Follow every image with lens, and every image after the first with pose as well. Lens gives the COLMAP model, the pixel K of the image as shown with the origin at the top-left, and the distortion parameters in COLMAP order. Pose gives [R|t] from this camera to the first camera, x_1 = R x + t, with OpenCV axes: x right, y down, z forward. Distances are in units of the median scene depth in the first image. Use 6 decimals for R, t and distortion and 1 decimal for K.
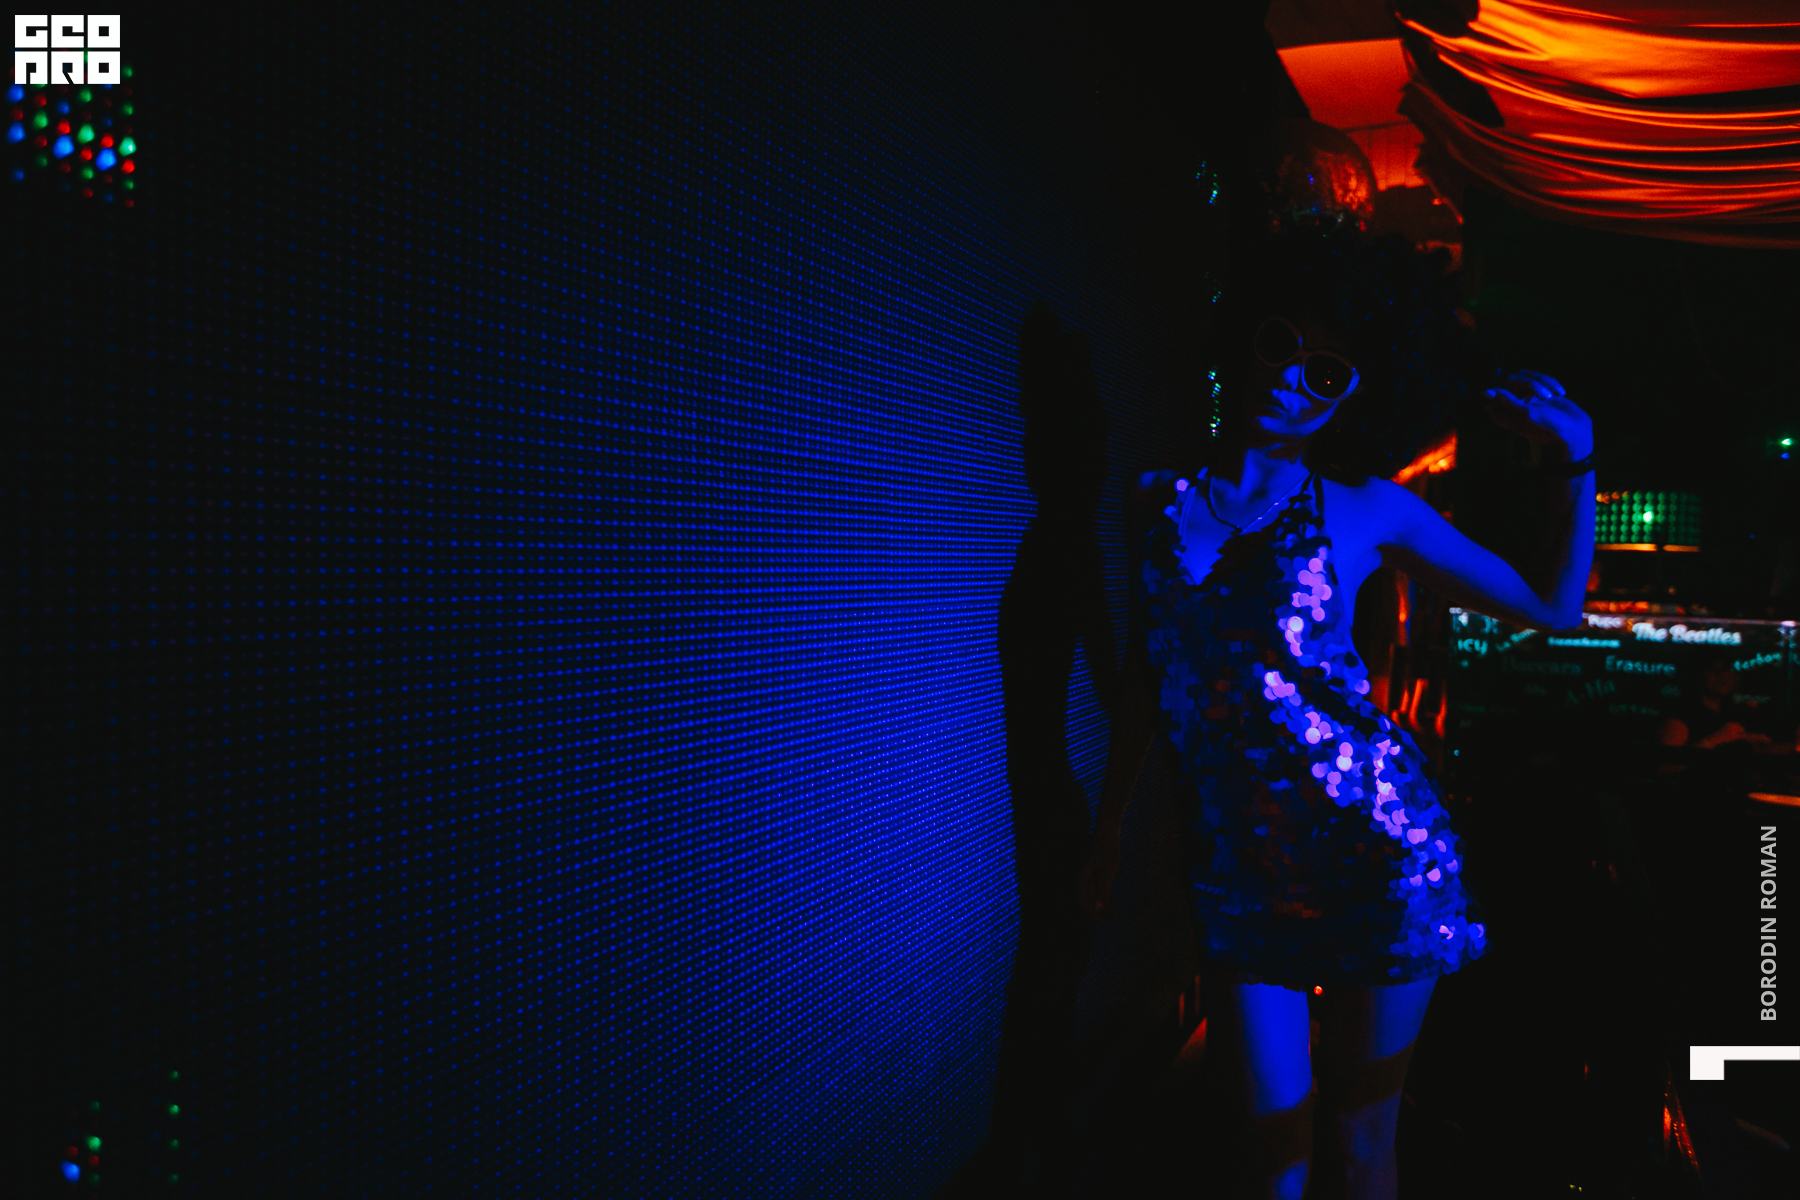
lens RADIAL K [[1138.2, 0, 911.6], [0, 1138.2, 587.1], [0, 0, 1]] dist [-0.002433, 0.012448]
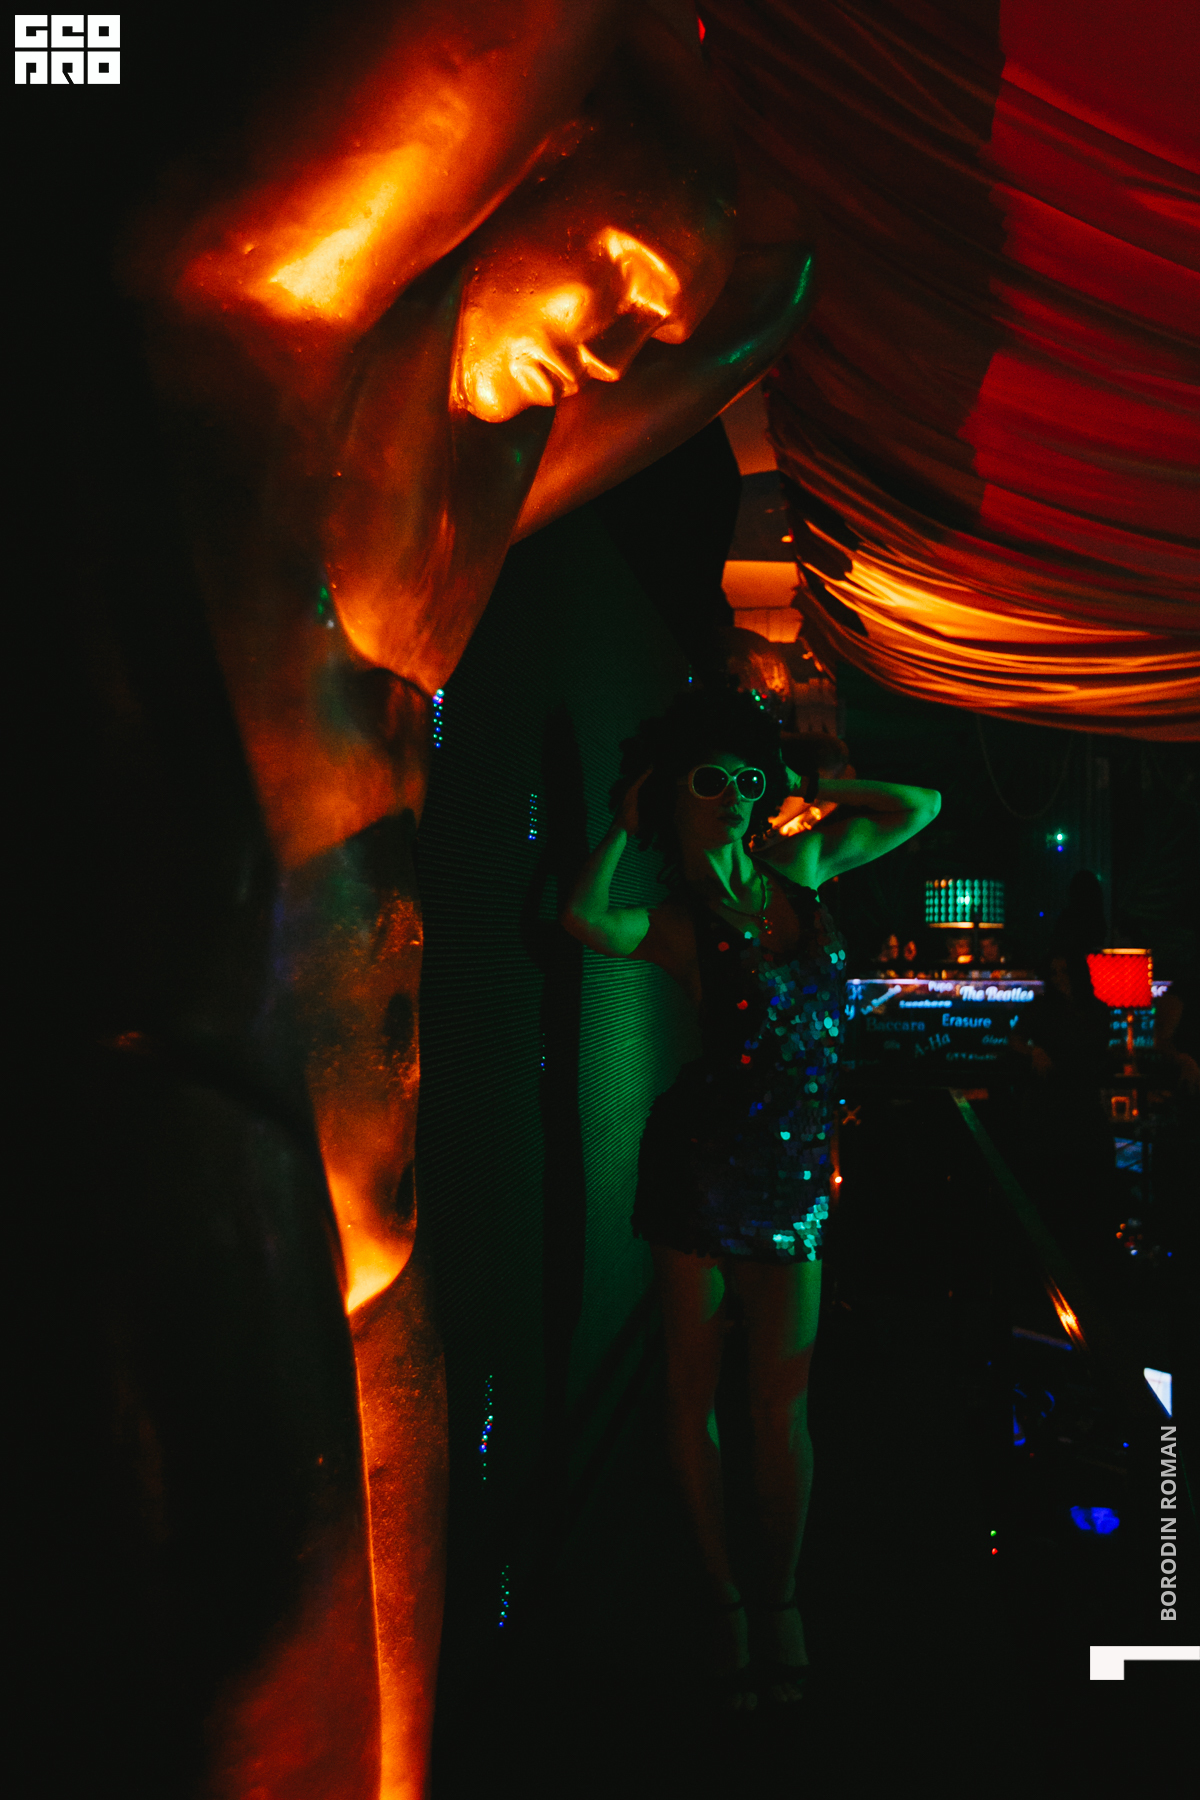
lens RADIAL K [[1191.1, 0, 643.1], [0, 1191.1, 915.3], [0, 0, 1]] dist [-0.000503, 0.041443]
pose [[0.953355, -0.012875, 0.301578, -0.082132], [0.026747, 0.998763, -0.041914, -0.001035], [-0.300665, 0.048025, 0.952520, -0.129238]]
